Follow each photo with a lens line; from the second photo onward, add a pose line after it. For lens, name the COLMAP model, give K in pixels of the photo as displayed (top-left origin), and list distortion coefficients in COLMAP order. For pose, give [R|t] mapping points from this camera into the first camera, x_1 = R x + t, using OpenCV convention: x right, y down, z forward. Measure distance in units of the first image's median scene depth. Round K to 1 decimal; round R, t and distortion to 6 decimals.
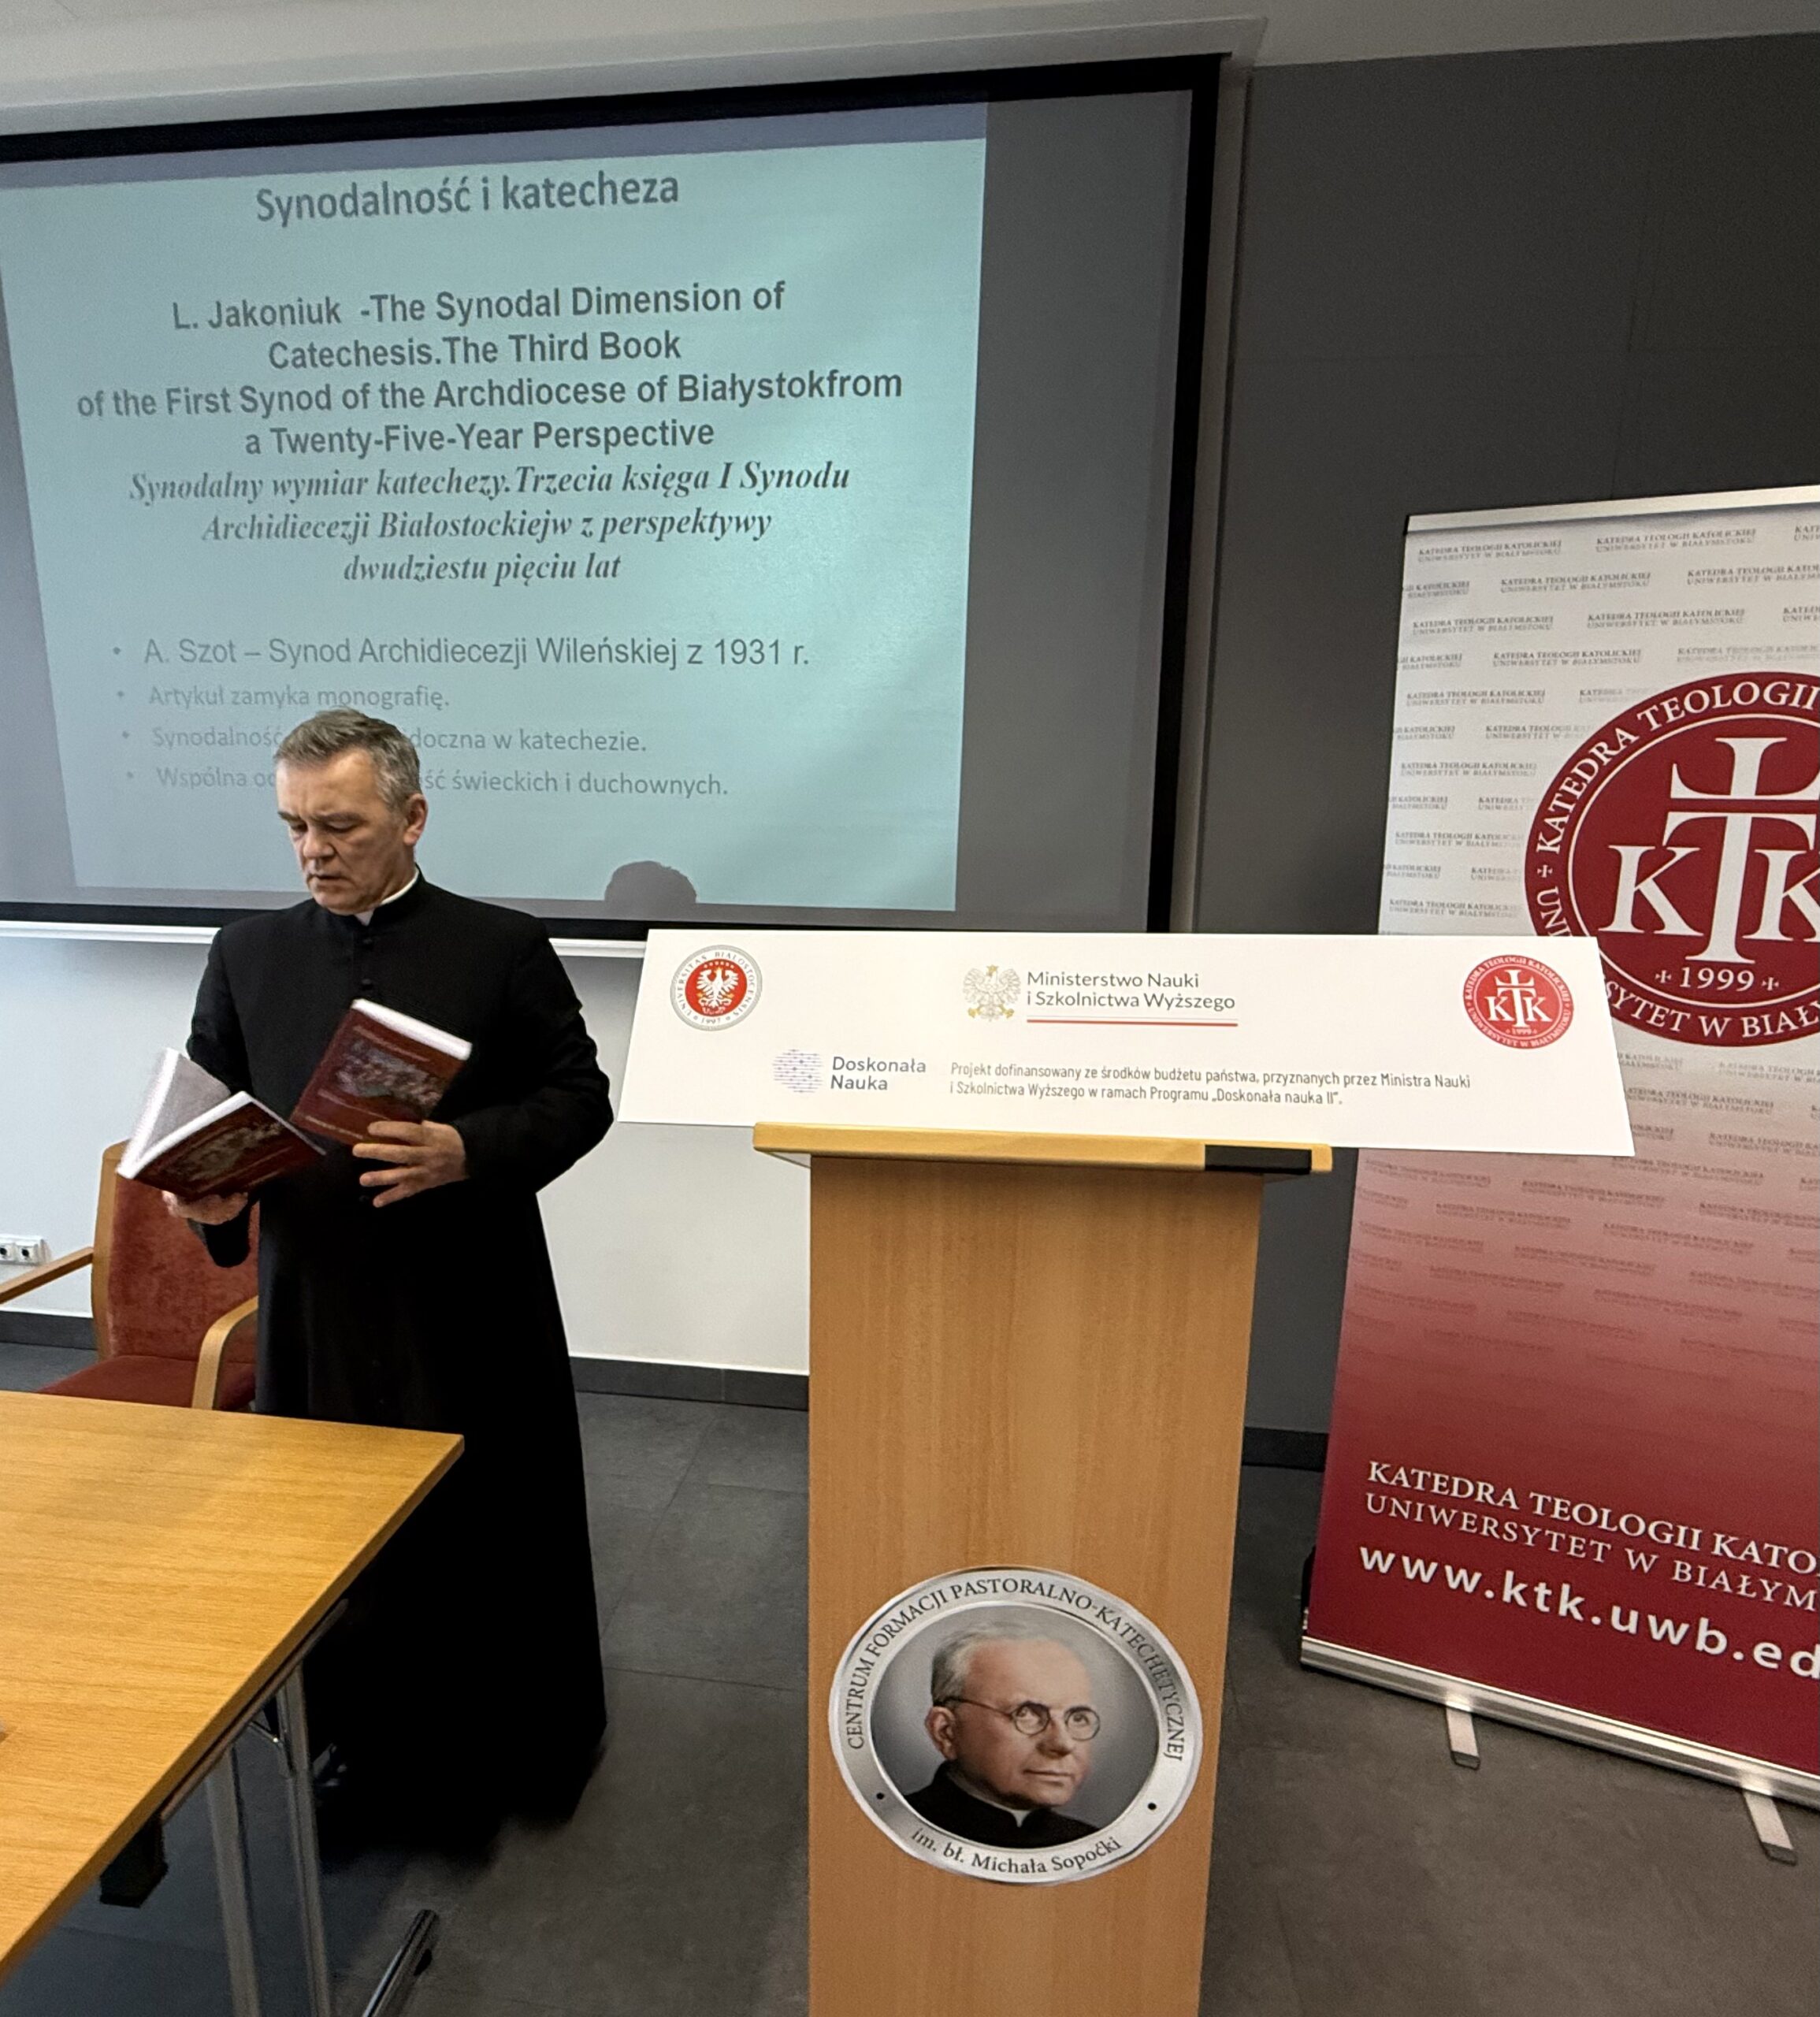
lens RADIAL K [[1170.7, 0, 879.4], [0, 1170.7, 1008.7], [0, 0, 1]] dist [0.000443, -0.000091]
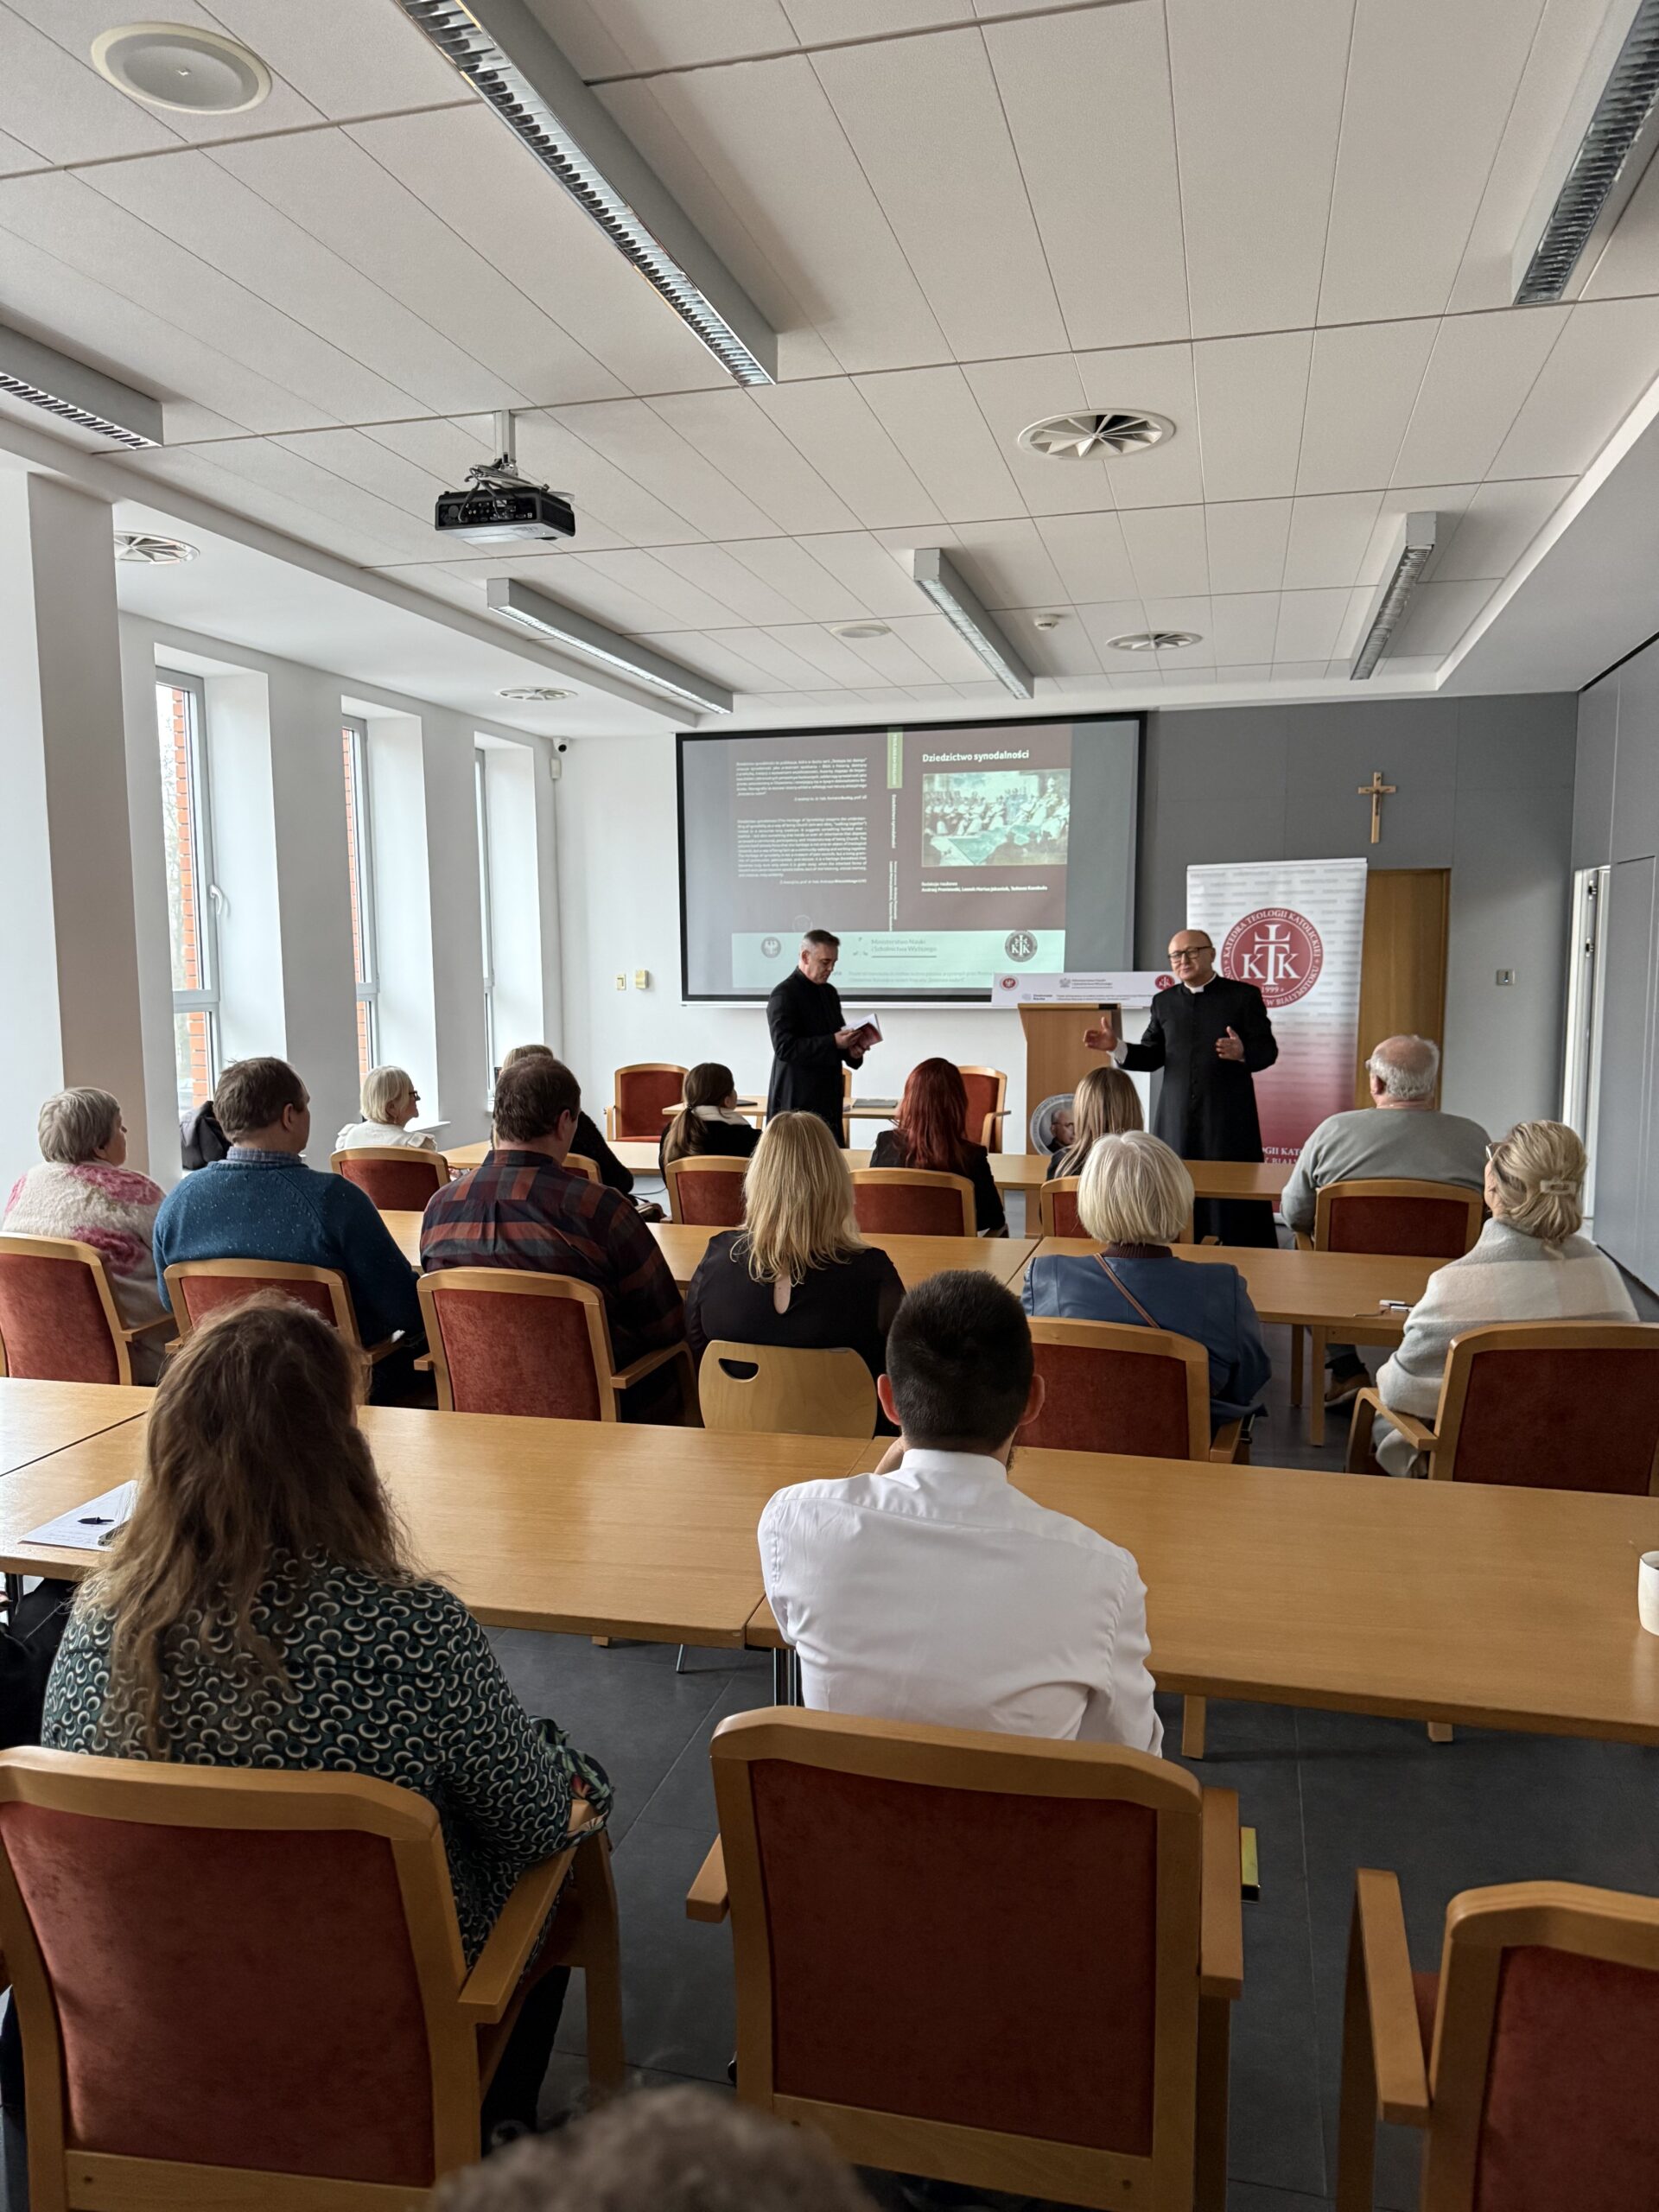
lens RADIAL K [[1533.4, 0, 825.6], [0, 1533.4, 1112.9], [0, 0, 1]] dist [0.184931, -0.340669]
pose [[0.992574, -0.005826, -0.121504, -0.057469], [-0.004312, 0.996540, -0.083006, 0.562062], [0.121567, 0.082914, 0.989114, -2.887817]]
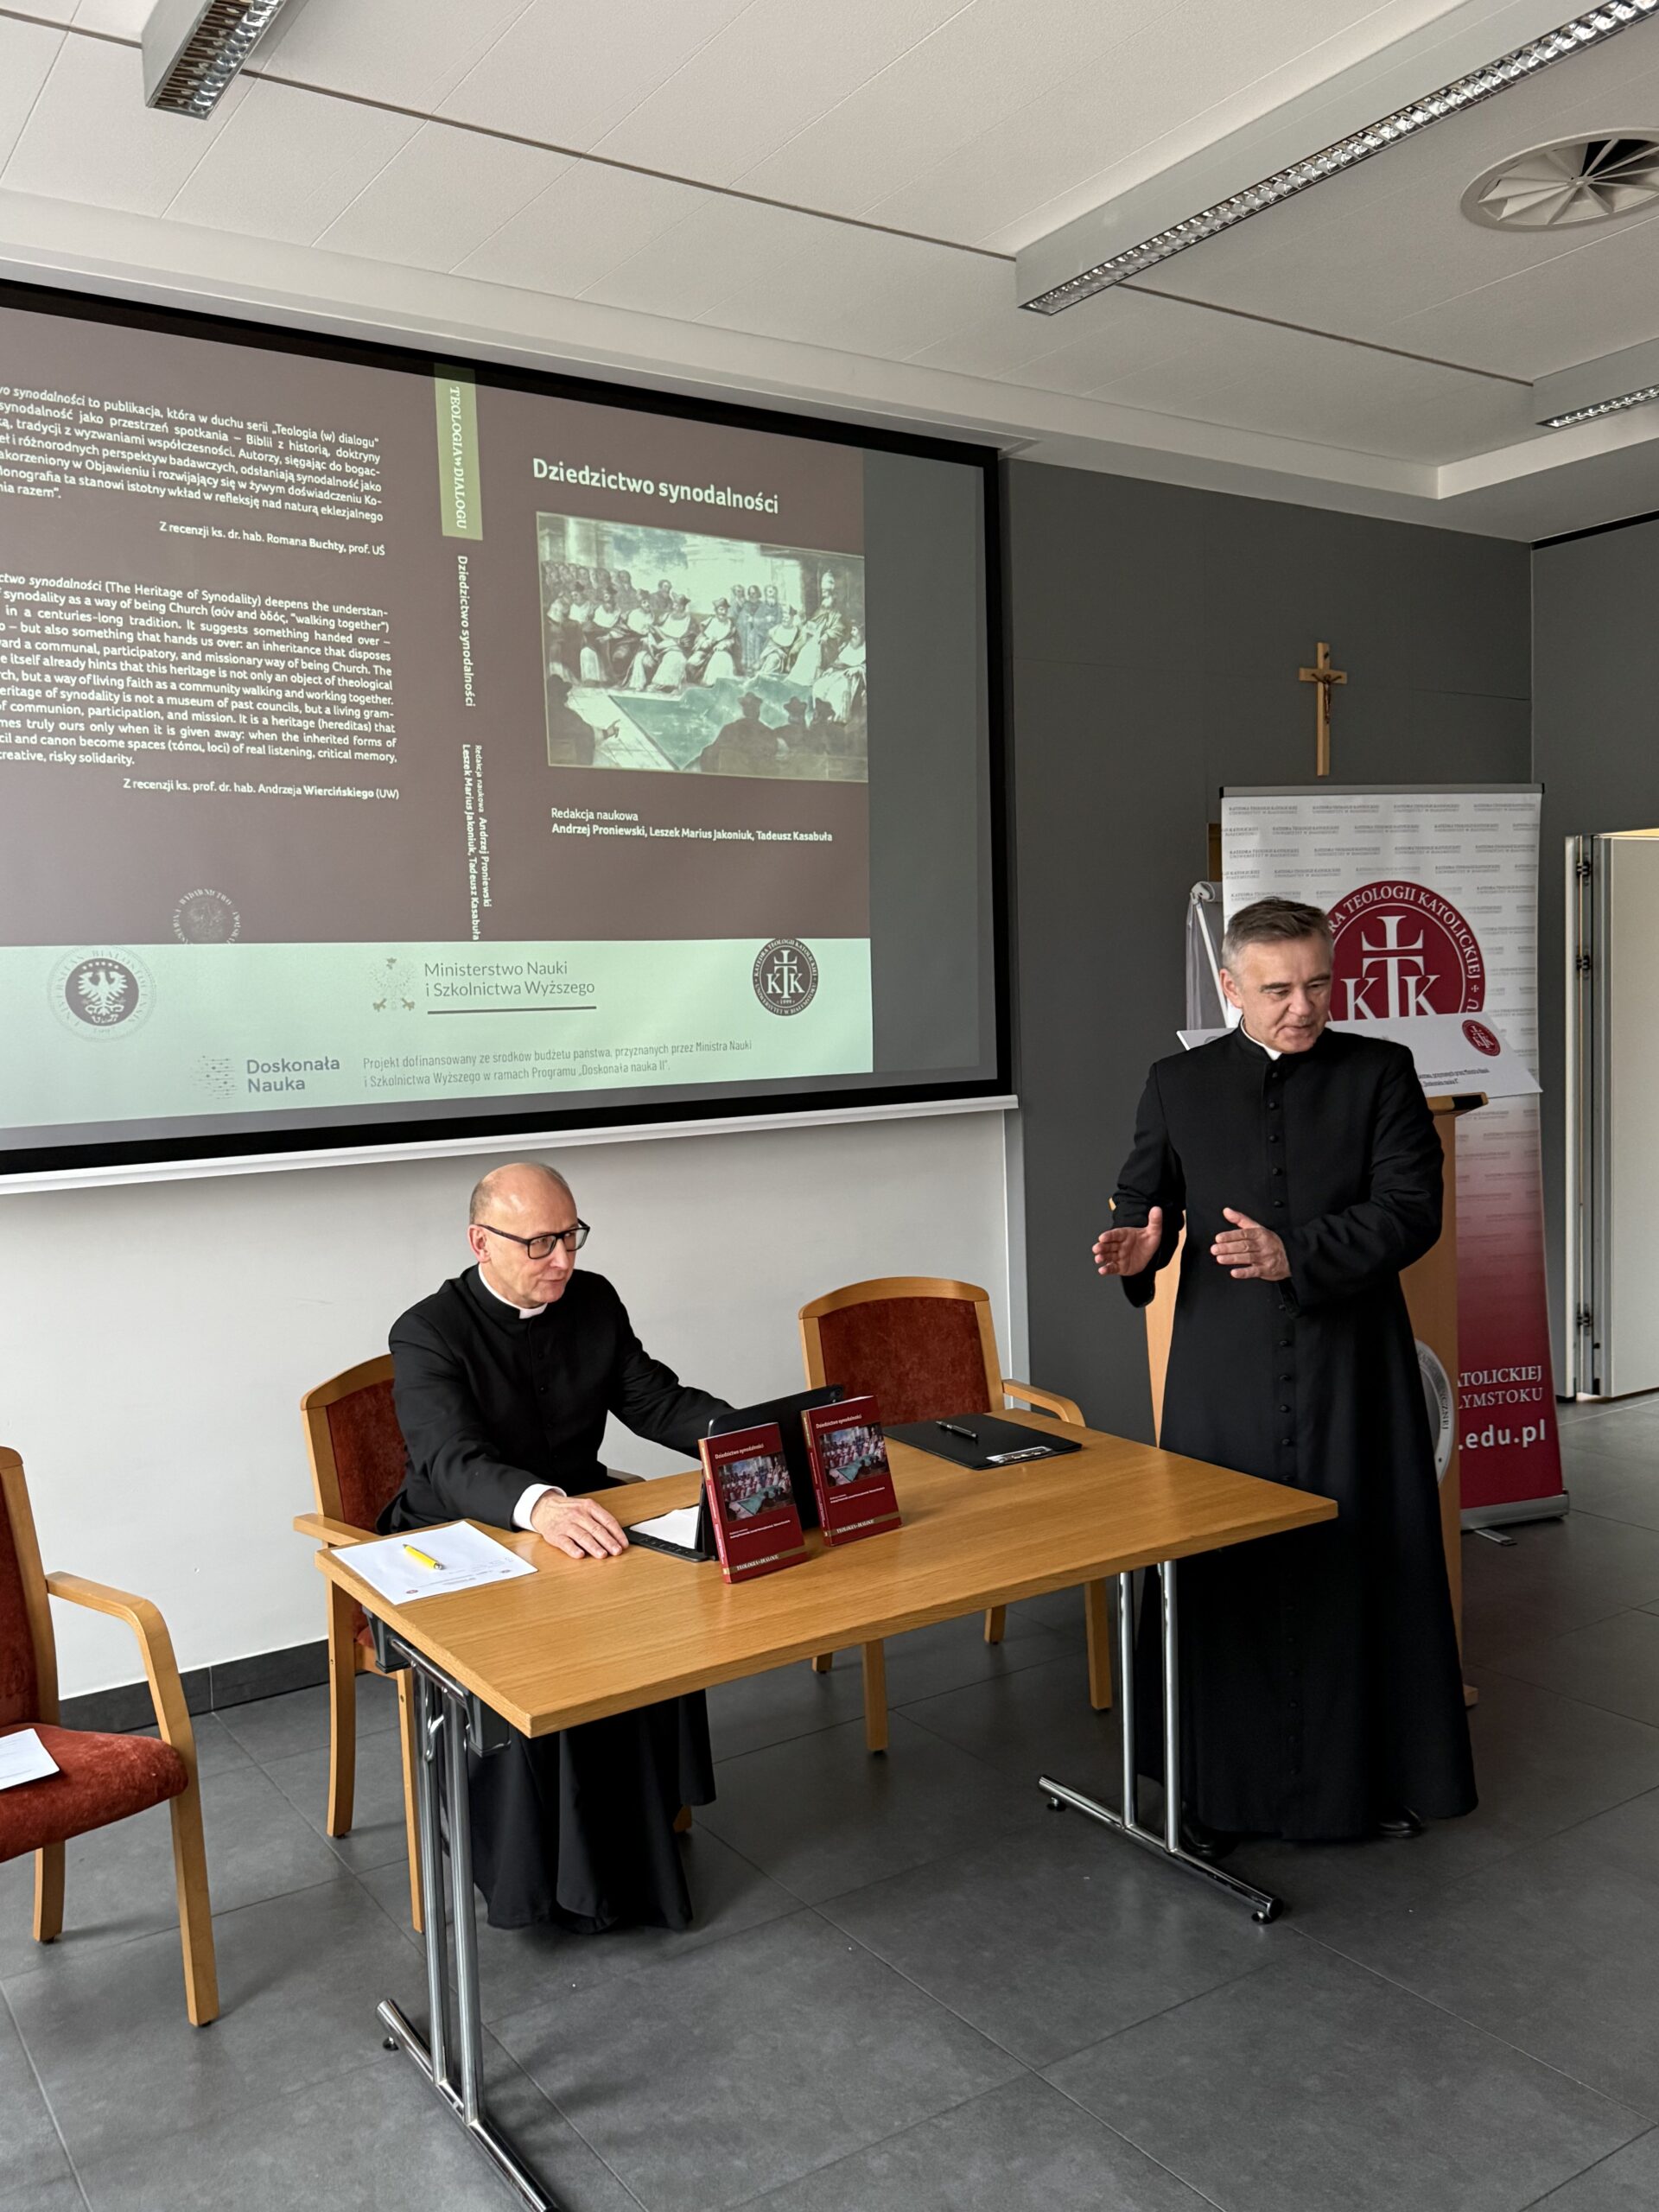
lens RADIAL K [[1786.3, 0, 833.8], [0, 1786.3, 1116.7], [0, 0, 1]] dist [0.203581, -0.452660]
pose [[0.746592, -0.086177, 0.659678, -1.259591], [0.169486, 0.983495, -0.063337, 0.075319], [-0.643332, 0.159093, 0.748875, -0.355627]]
